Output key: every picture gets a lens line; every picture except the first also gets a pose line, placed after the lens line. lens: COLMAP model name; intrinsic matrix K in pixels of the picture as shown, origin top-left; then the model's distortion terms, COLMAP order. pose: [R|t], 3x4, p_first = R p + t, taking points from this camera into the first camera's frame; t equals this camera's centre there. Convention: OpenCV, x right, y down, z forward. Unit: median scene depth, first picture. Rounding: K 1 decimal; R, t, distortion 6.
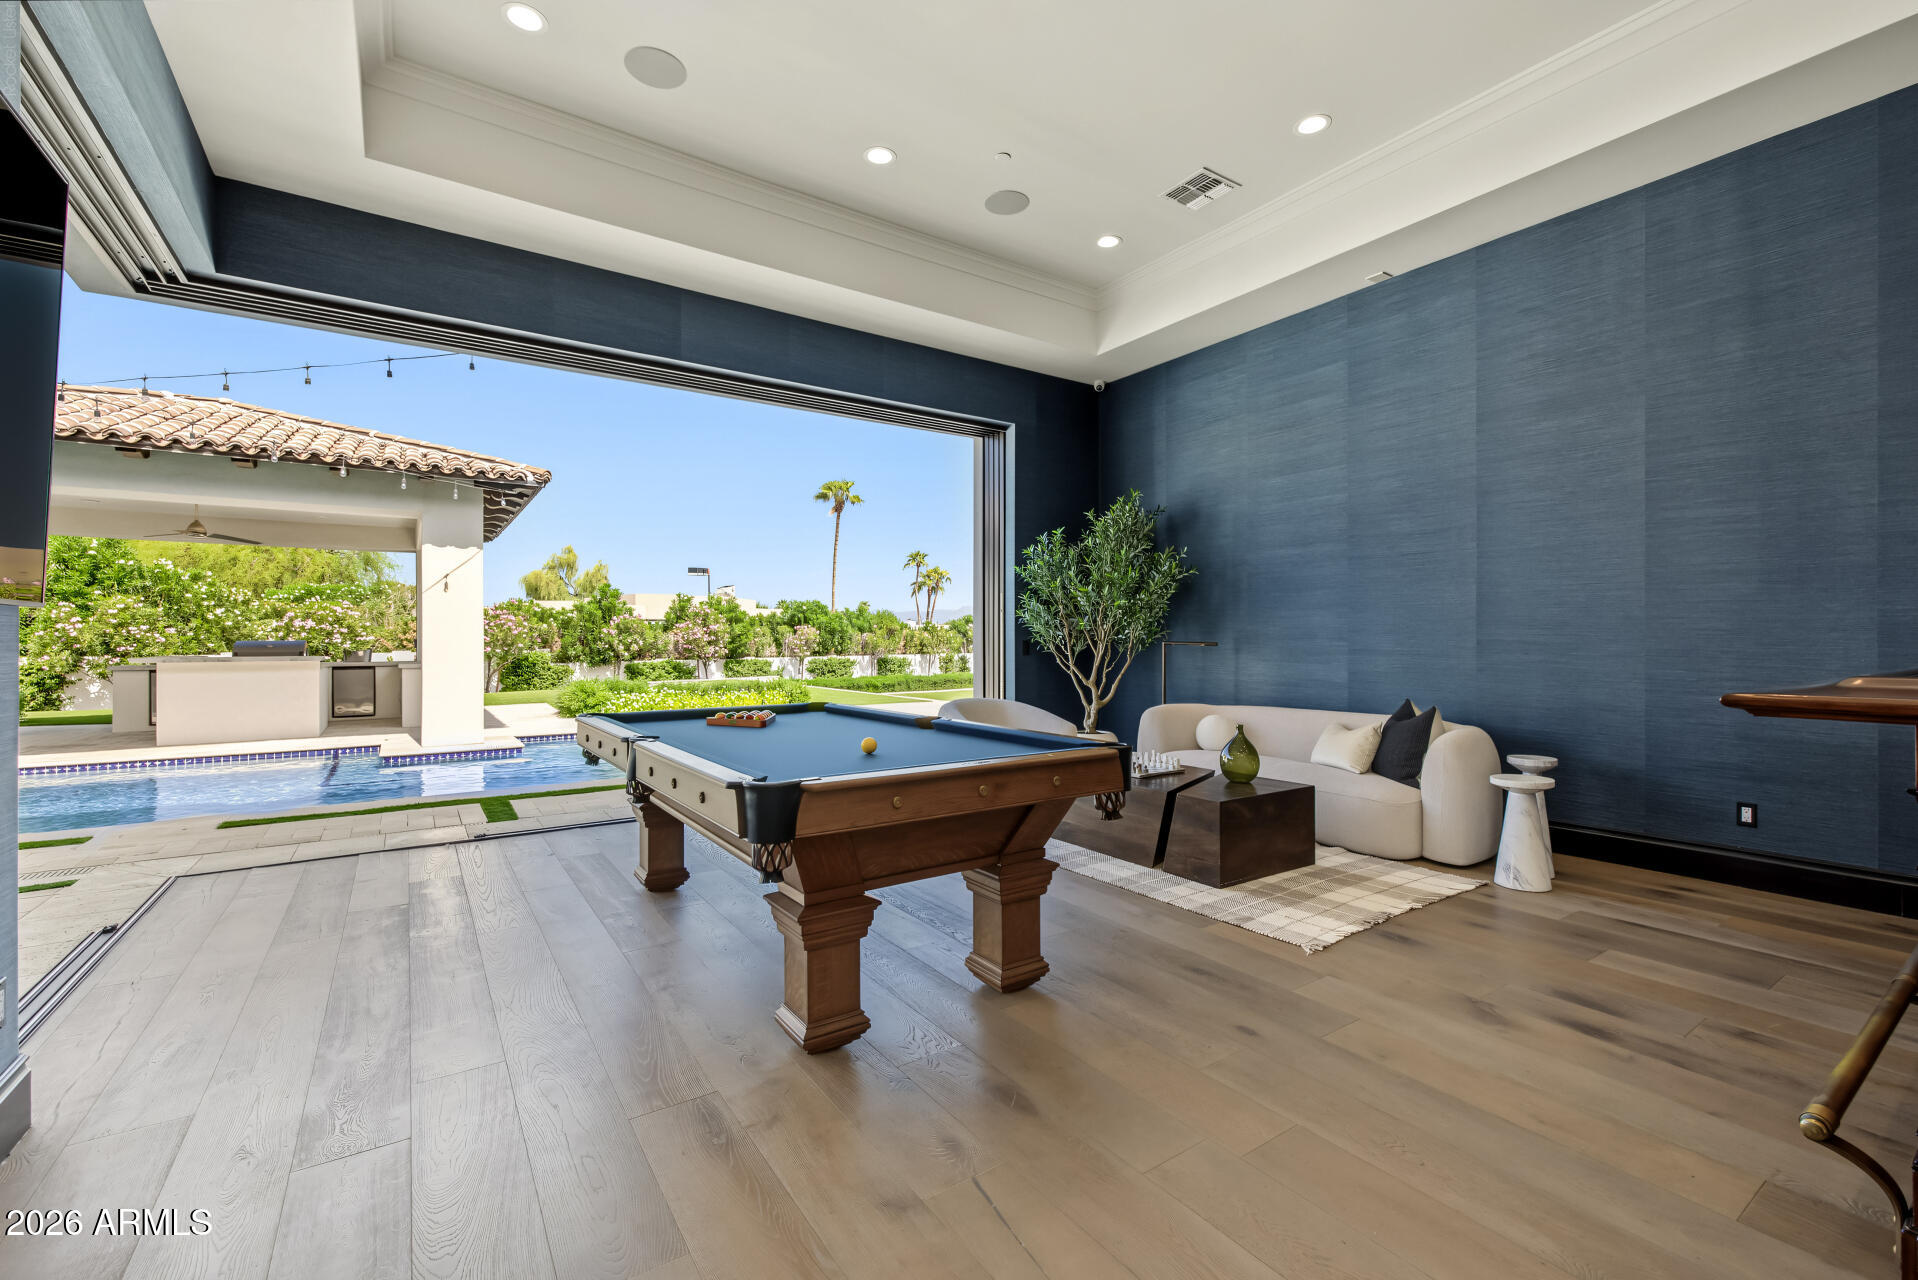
lens RADIAL K [[828.7, 0, 944.0], [0, 828.7, 631.2], [0, 0, 1]] dist [-0.007780, -0.000018]
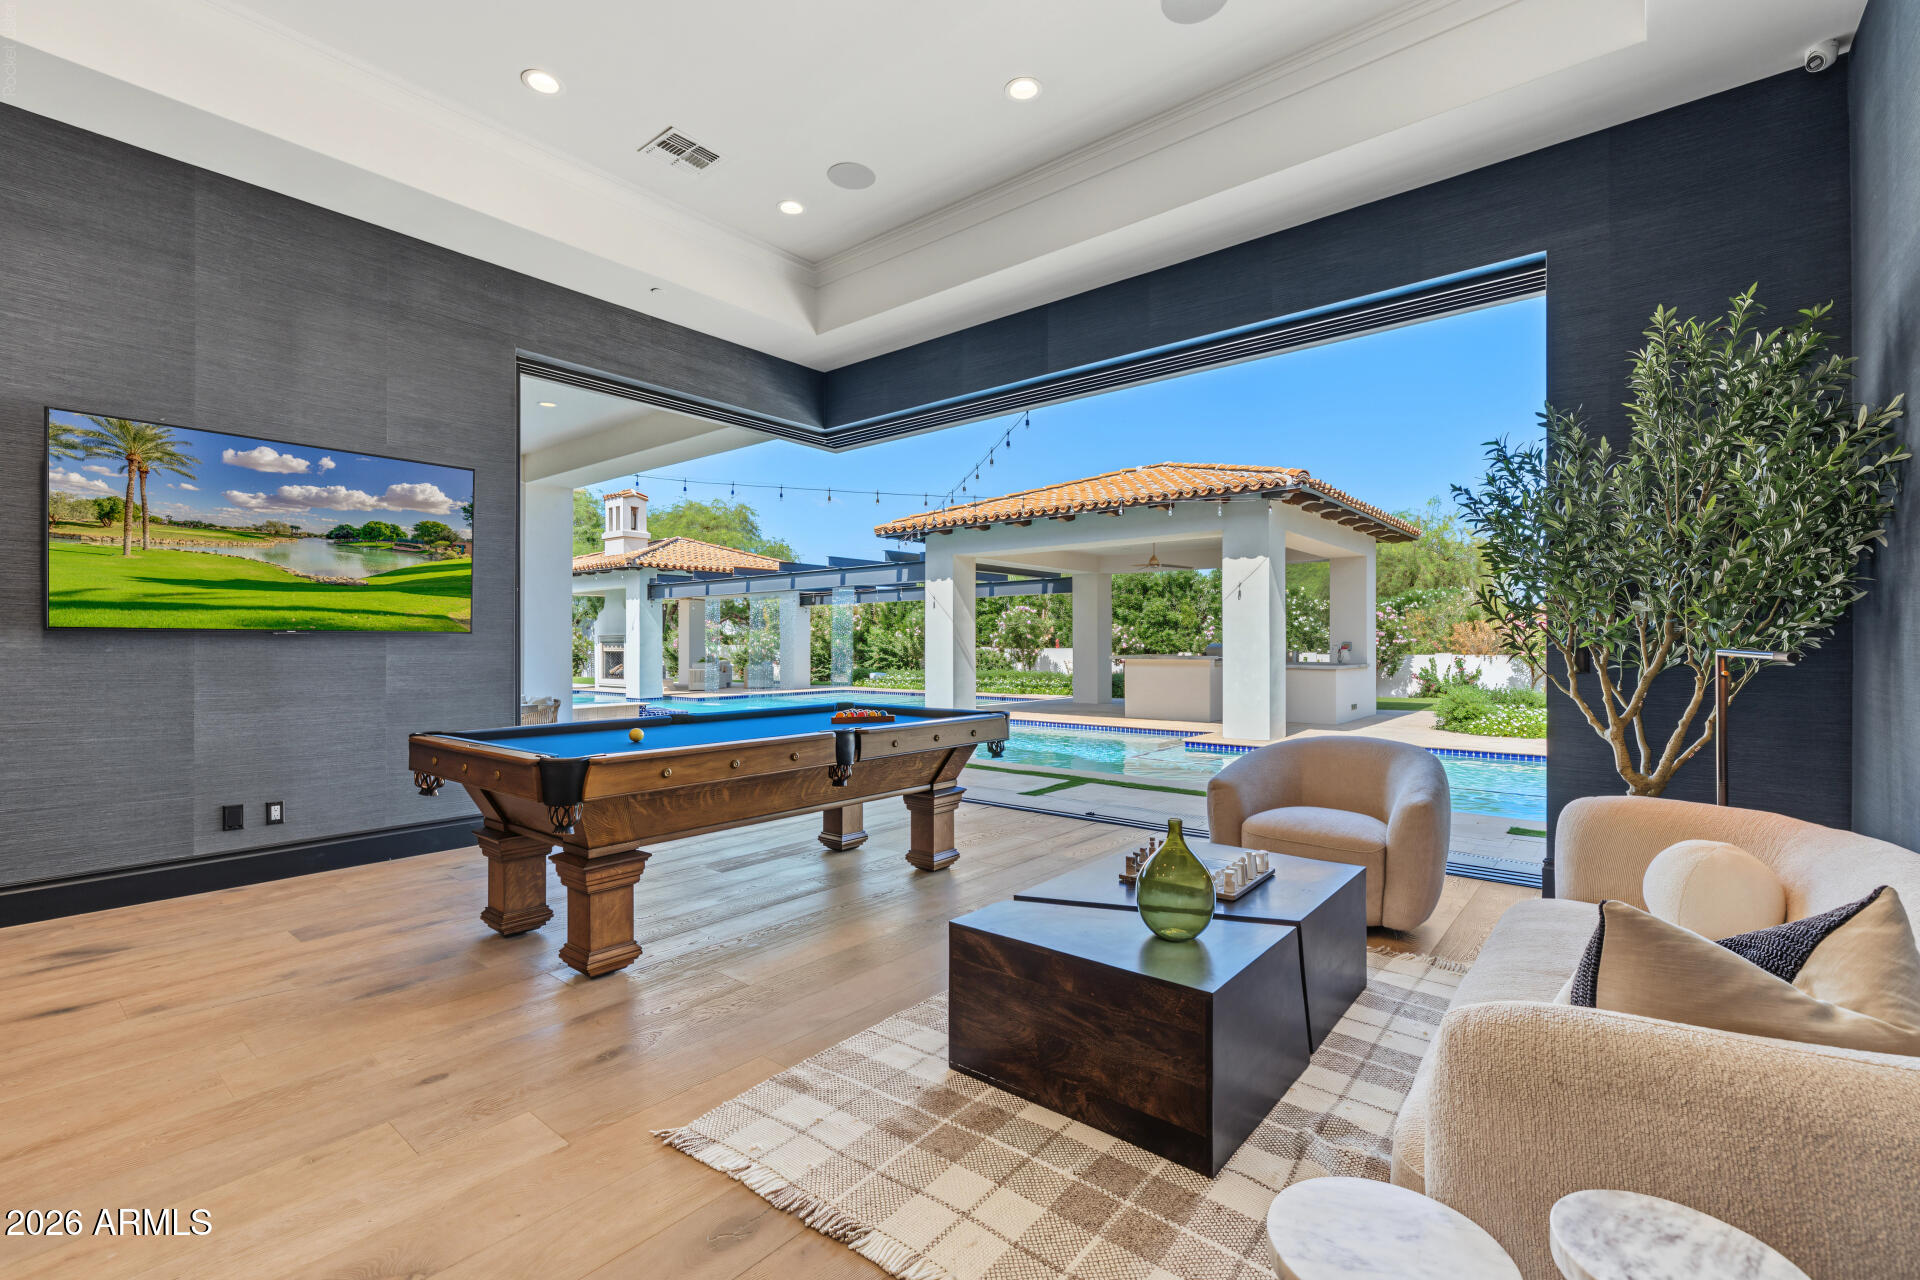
lens RADIAL K [[829.6, 0, 946.4], [0, 829.6, 646.7], [0, 0, 1]] dist [-0.007780, -0.000018]
pose [[0.292209, 0.006989, -0.956329, 0.858116], [0.007904, 0.999921, 0.009723, 0.002131], [0.956322, -0.010400, 0.292130, 0.786754]]
